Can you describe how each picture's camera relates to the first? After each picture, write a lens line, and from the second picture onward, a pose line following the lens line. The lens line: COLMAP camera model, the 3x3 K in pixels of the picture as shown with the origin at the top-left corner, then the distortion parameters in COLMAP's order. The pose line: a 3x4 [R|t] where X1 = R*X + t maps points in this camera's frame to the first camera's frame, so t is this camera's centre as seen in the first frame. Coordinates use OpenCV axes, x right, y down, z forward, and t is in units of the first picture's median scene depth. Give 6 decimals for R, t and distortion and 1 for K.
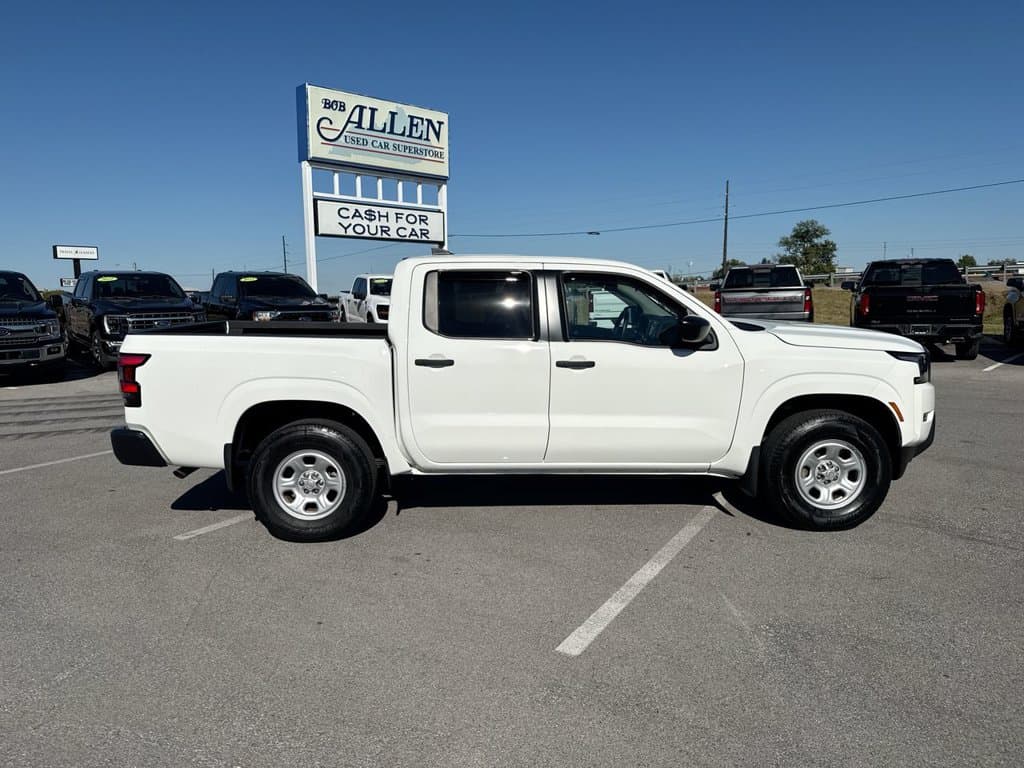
lens RADIAL K [[722.3, 0, 509.2], [0, 722.3, 384.5], [0, 0, 1]] dist [0.037486, -0.052870]
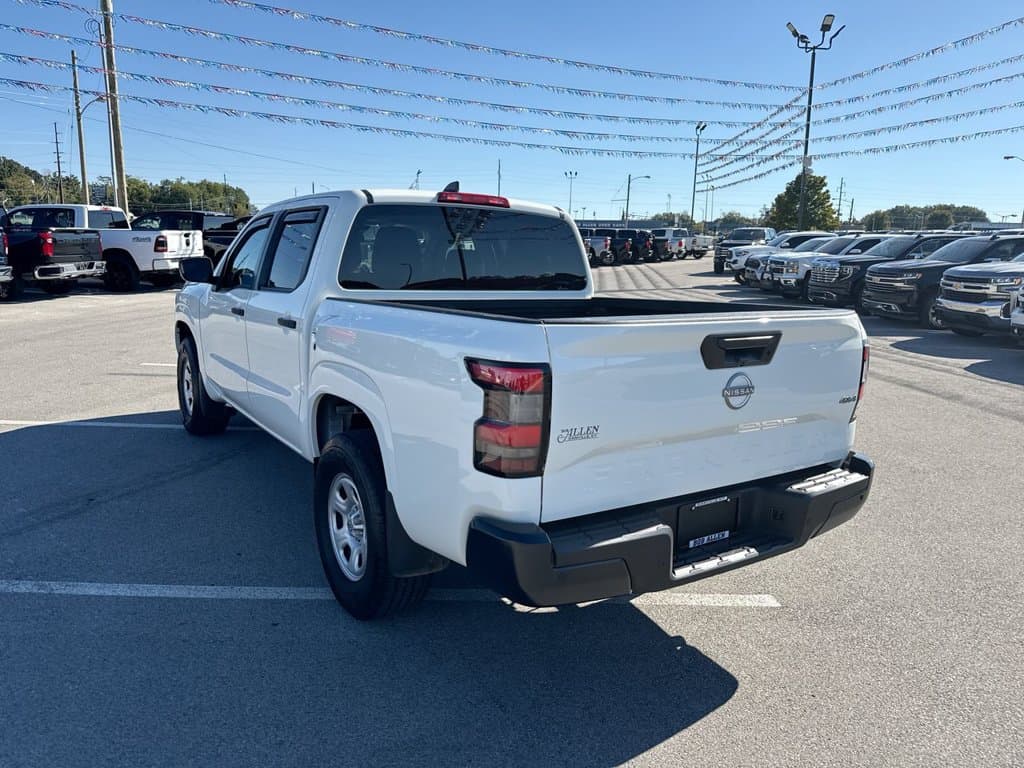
lens RADIAL K [[722.3, 0, 508.3], [0, 722.3, 384.8], [0, 0, 1]] dist [0.037486, -0.052870]
pose [[-0.539283, -0.156007, 0.827548, -0.861853], [0.088176, 0.966828, 0.239725, -0.178545], [-0.837495, 0.202250, -0.507638, 1.522540]]
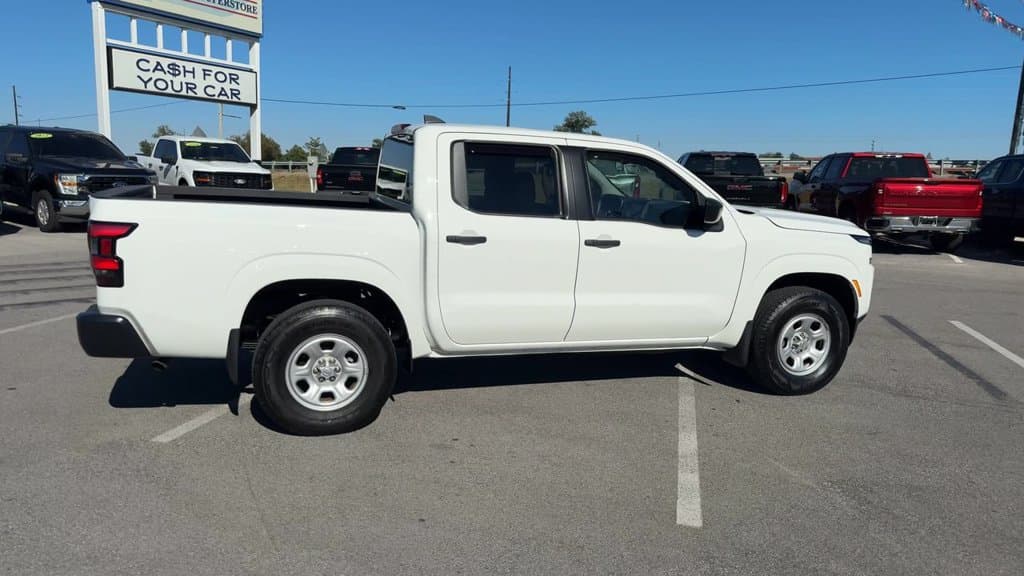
lens RADIAL K [[712.7, 0, 506.4], [0, 712.7, 297.2], [0, 0, 1]] dist [0.060348, -0.092046]
pose [[0.954785, -0.008785, 0.297166, -0.315569], [-0.006317, 0.998738, 0.049820, -0.001140], [-0.297229, -0.049444, 0.953525, 0.083338]]
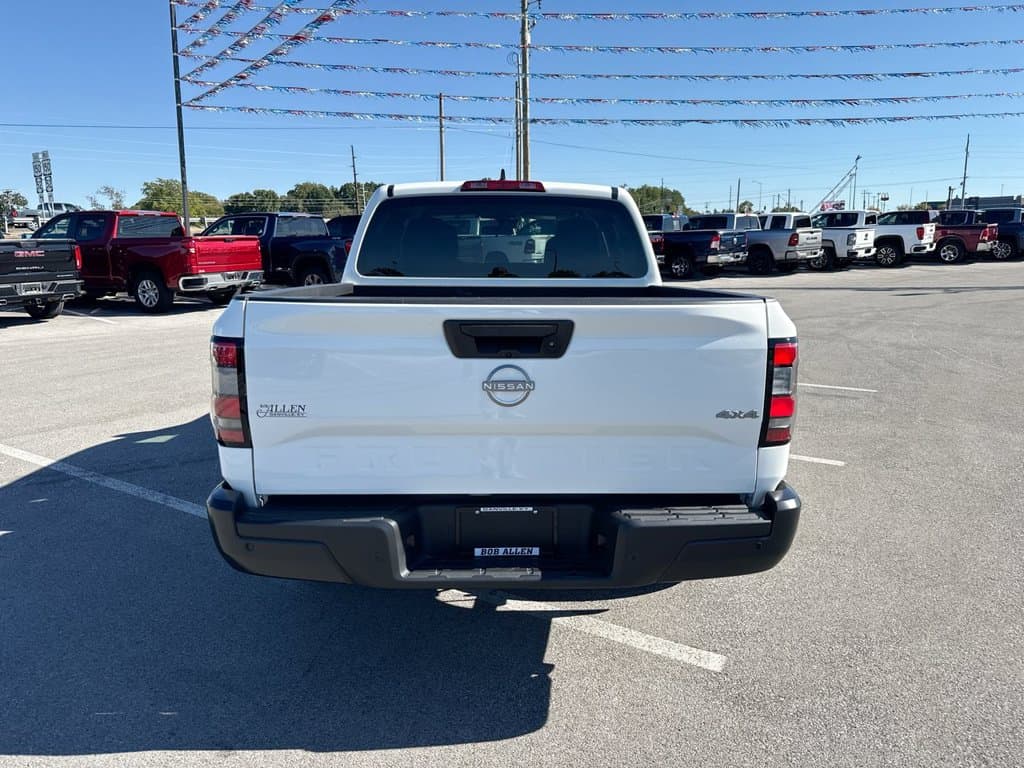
lens RADIAL K [[722.3, 0, 511.5], [0, 722.3, 378.6], [0, 0, 1]] dist [0.037486, -0.052870]
pose [[-0.006465, -0.172014, 0.985073, -0.964360], [0.129267, 0.976685, 0.171397, -0.118039], [-0.991589, 0.128445, 0.015922, 1.119091]]
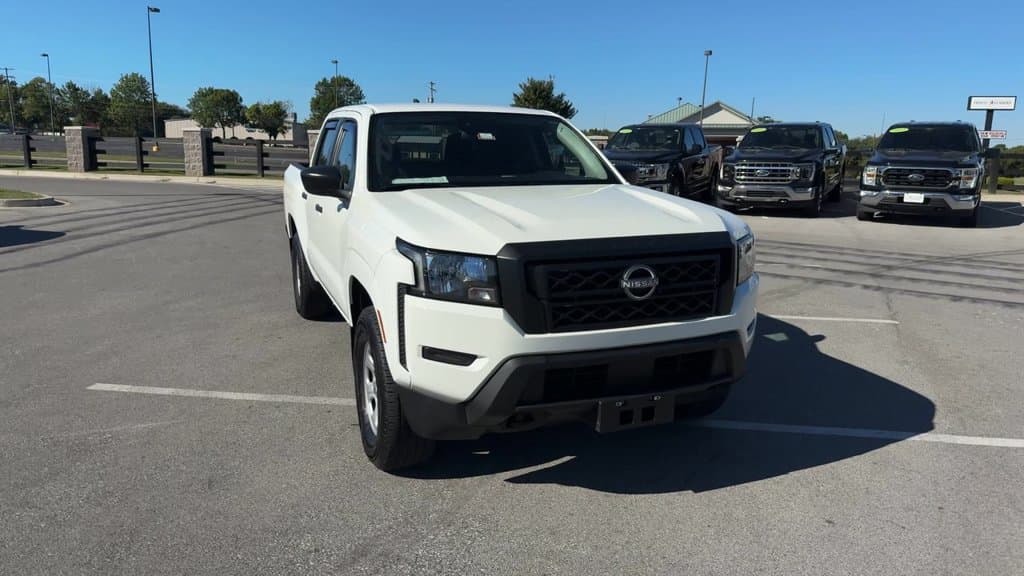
lens RADIAL K [[712.7, 0, 514.0], [0, 712.7, 291.8], [0, 0, 1]] dist [0.060348, -0.092046]
pose [[0.362320, 0.200869, -0.910152, 1.128041], [-0.131047, 0.977780, 0.163627, -0.113070], [0.922795, 0.059987, 0.380592, 0.826642]]
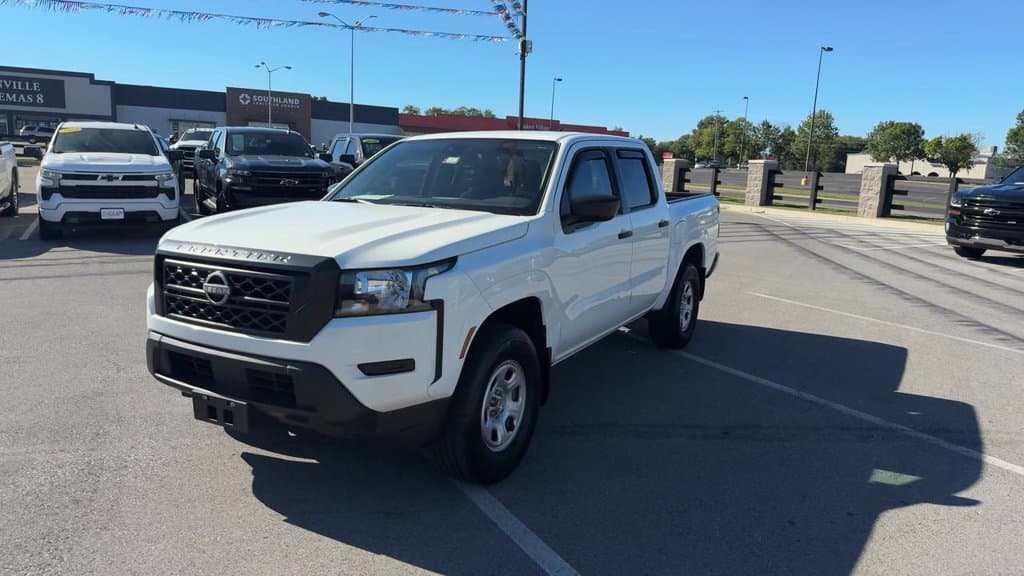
lens RADIAL K [[712.7, 0, 521.9], [0, 712.7, 292.9], [0, 0, 1]] dist [0.060348, -0.092046]
pose [[-0.494467, 0.148062, -0.856493, 1.035417], [-0.137521, 0.959647, 0.245287, -0.228101], [0.858248, 0.239072, -0.454152, 1.679597]]
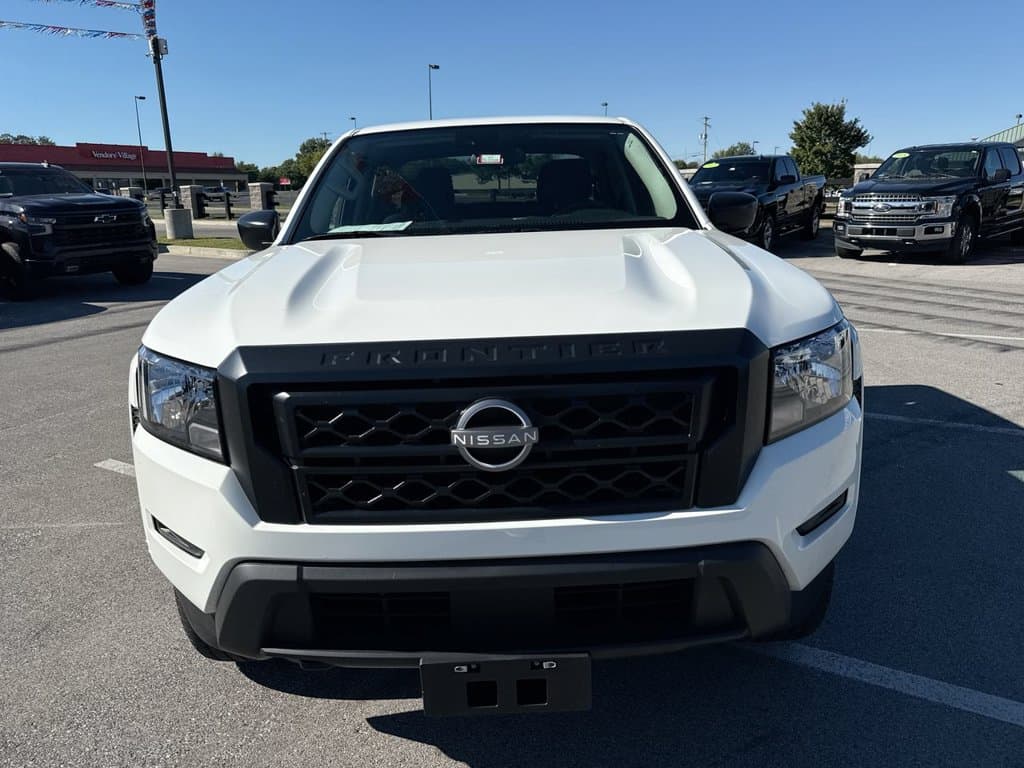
lens RADIAL K [[722.3, 0, 513.0], [0, 722.3, 379.0], [0, 0, 1]] dist [0.037486, -0.052870]
pose [[-0.001020, 0.260730, -0.965411, 0.894063], [-0.098201, 0.960719, 0.259567, -0.134824], [0.995166, 0.095070, 0.024624, 1.150581]]
